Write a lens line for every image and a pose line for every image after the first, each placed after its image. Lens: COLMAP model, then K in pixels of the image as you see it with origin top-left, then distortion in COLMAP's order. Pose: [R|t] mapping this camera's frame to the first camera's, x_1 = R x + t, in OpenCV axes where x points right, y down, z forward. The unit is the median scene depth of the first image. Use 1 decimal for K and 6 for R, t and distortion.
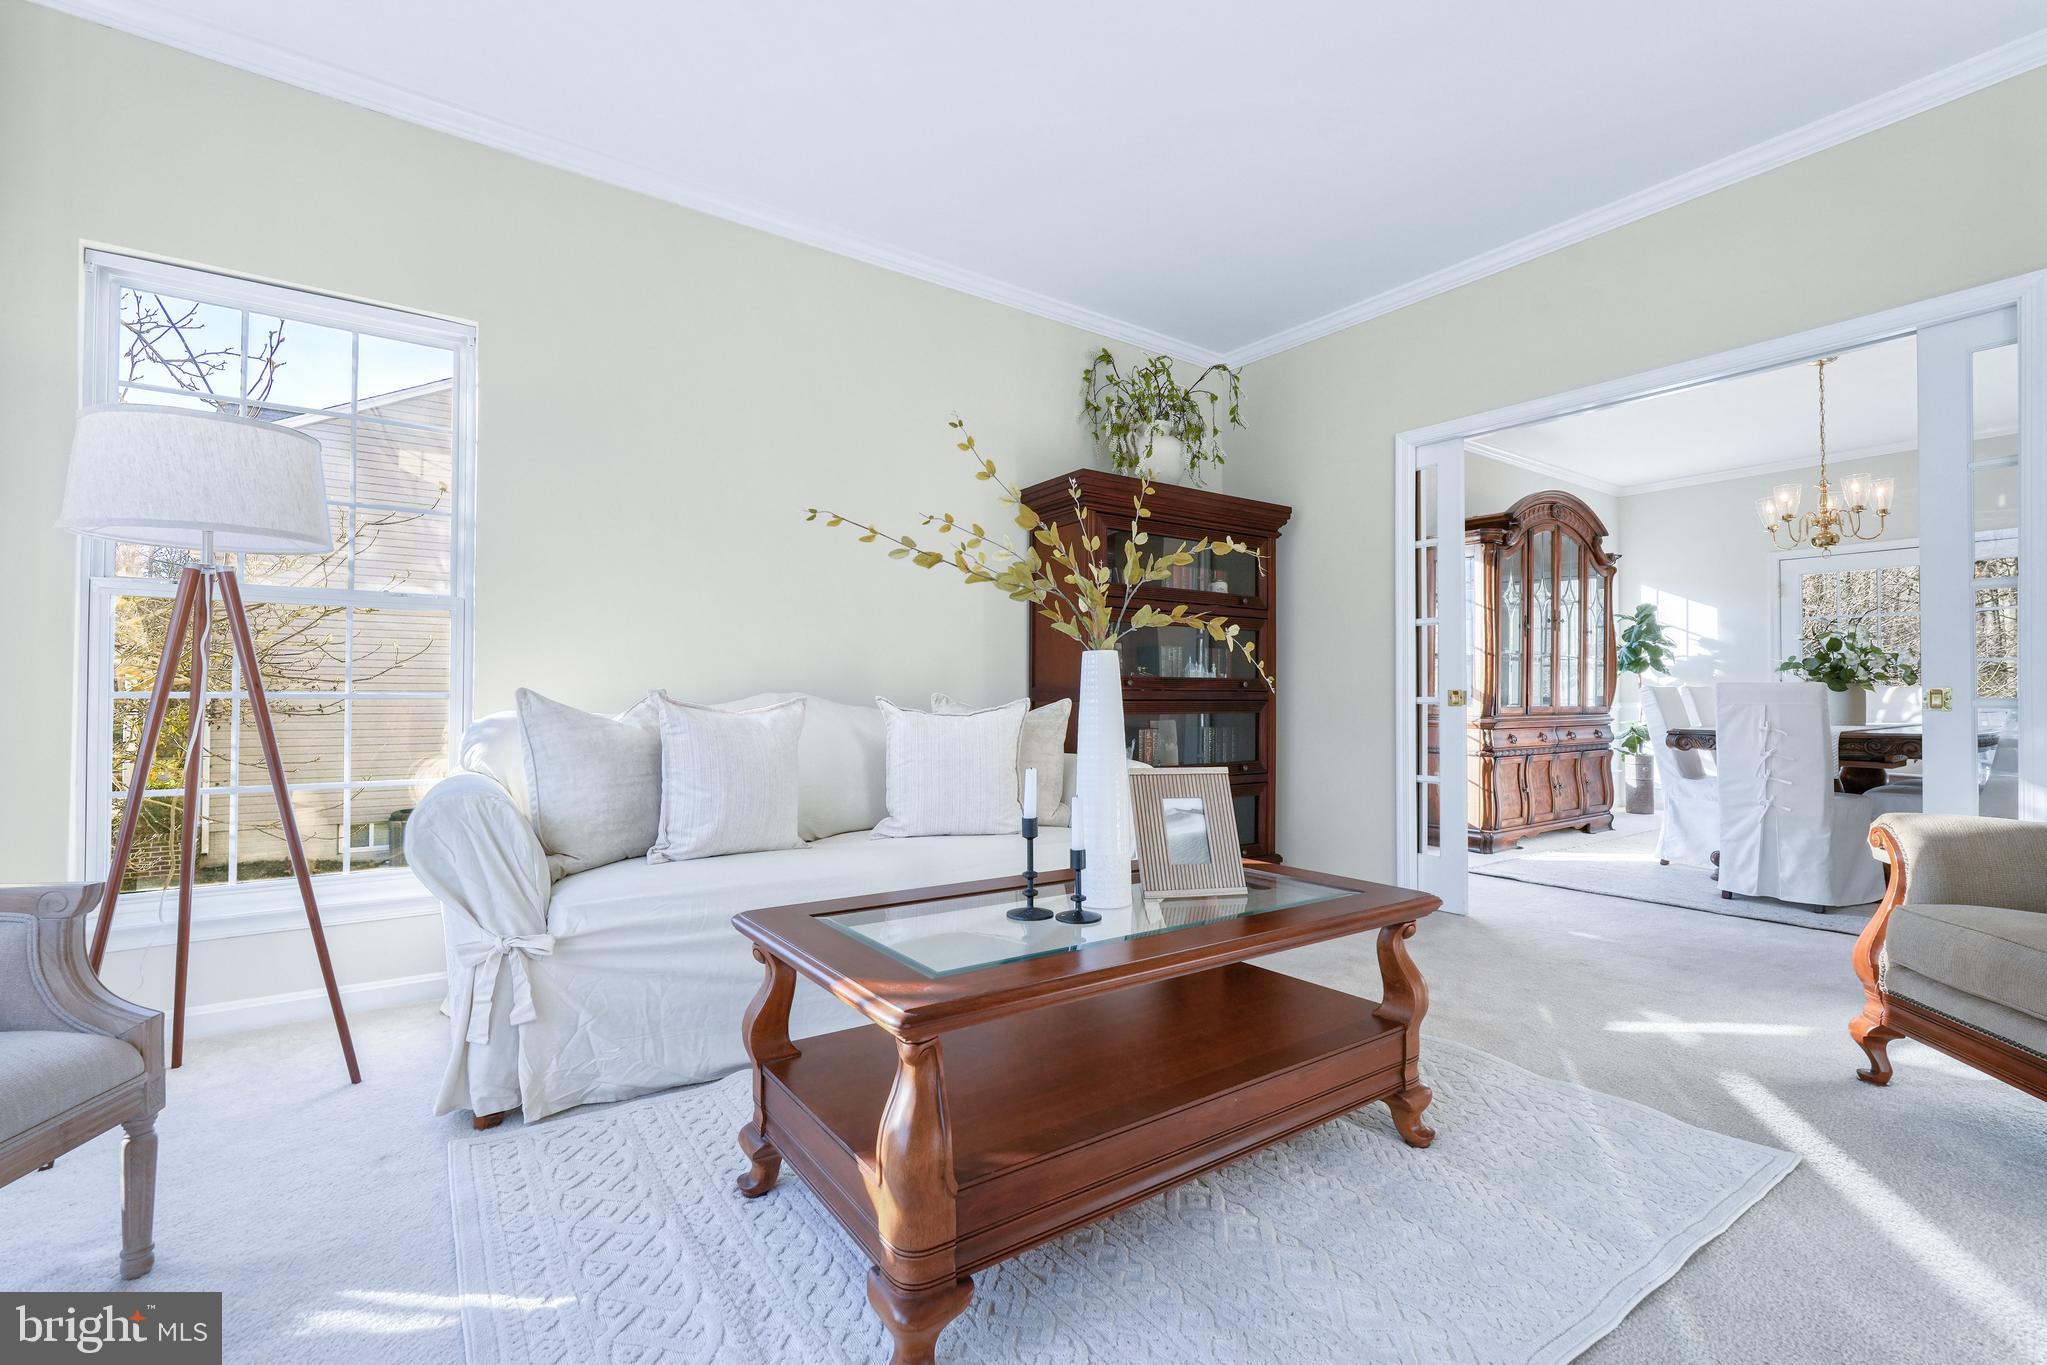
lens RADIAL K [[903.4, 0, 1021.1], [0, 903.4, 685.4], [0, 0, 1]] dist [-0.017588, 0.009161]
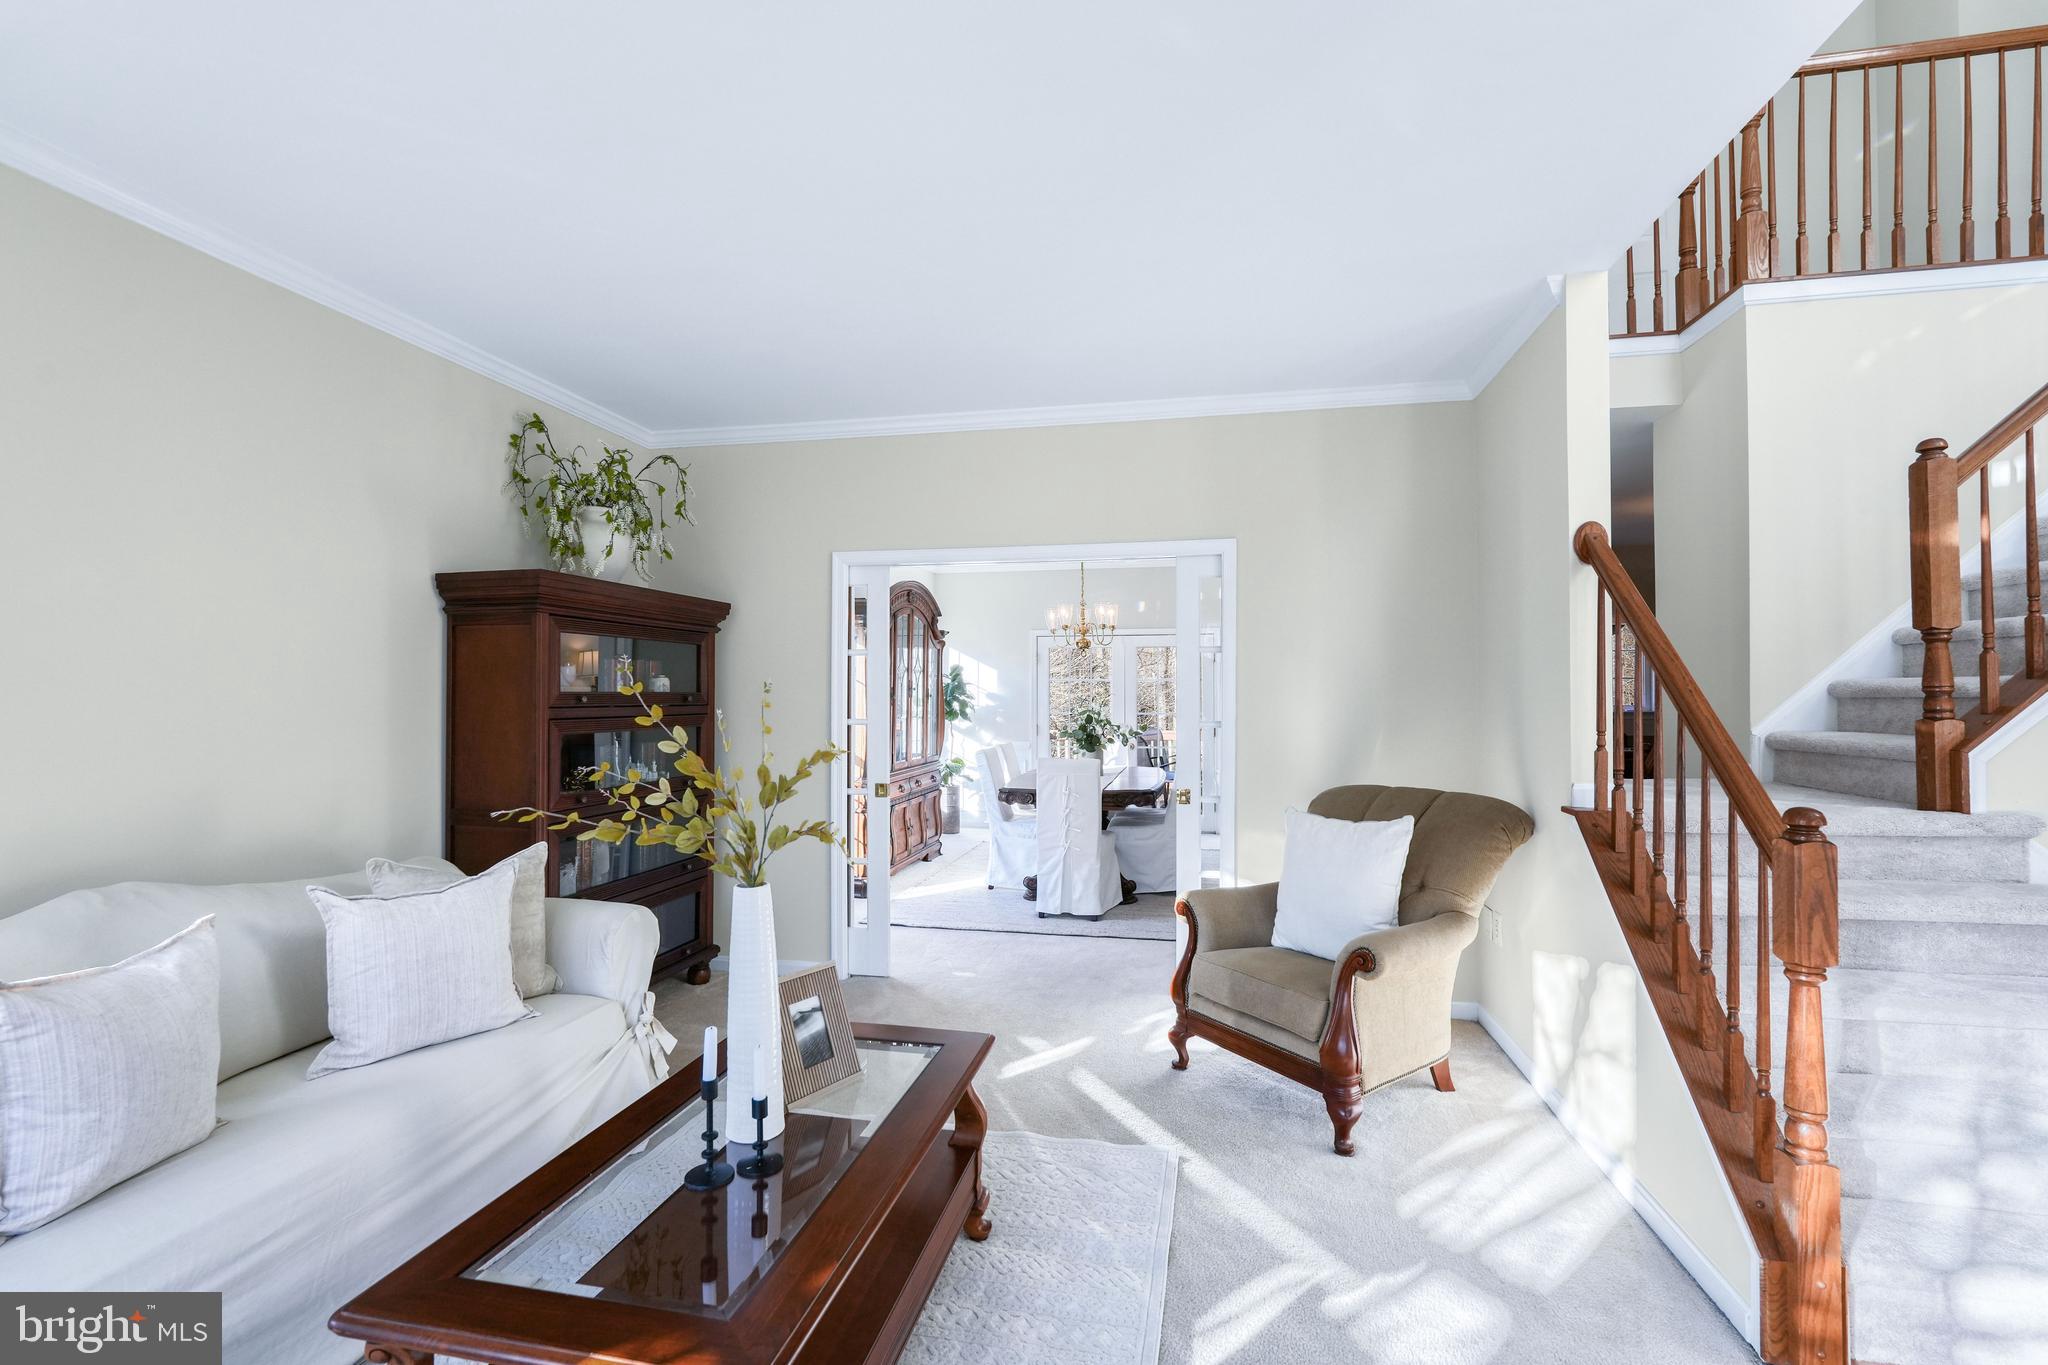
lens RADIAL K [[911.1, 0, 1021.8], [0, 911.1, 686.4], [0, 0, 1]] dist [-0.016323, 0.007428]
pose [[0.734674, 0.003333, 0.678413, -0.162742], [-0.006403, 0.999977, 0.002020, -0.112251], [-0.678391, -0.005828, 0.734678, 0.019603]]
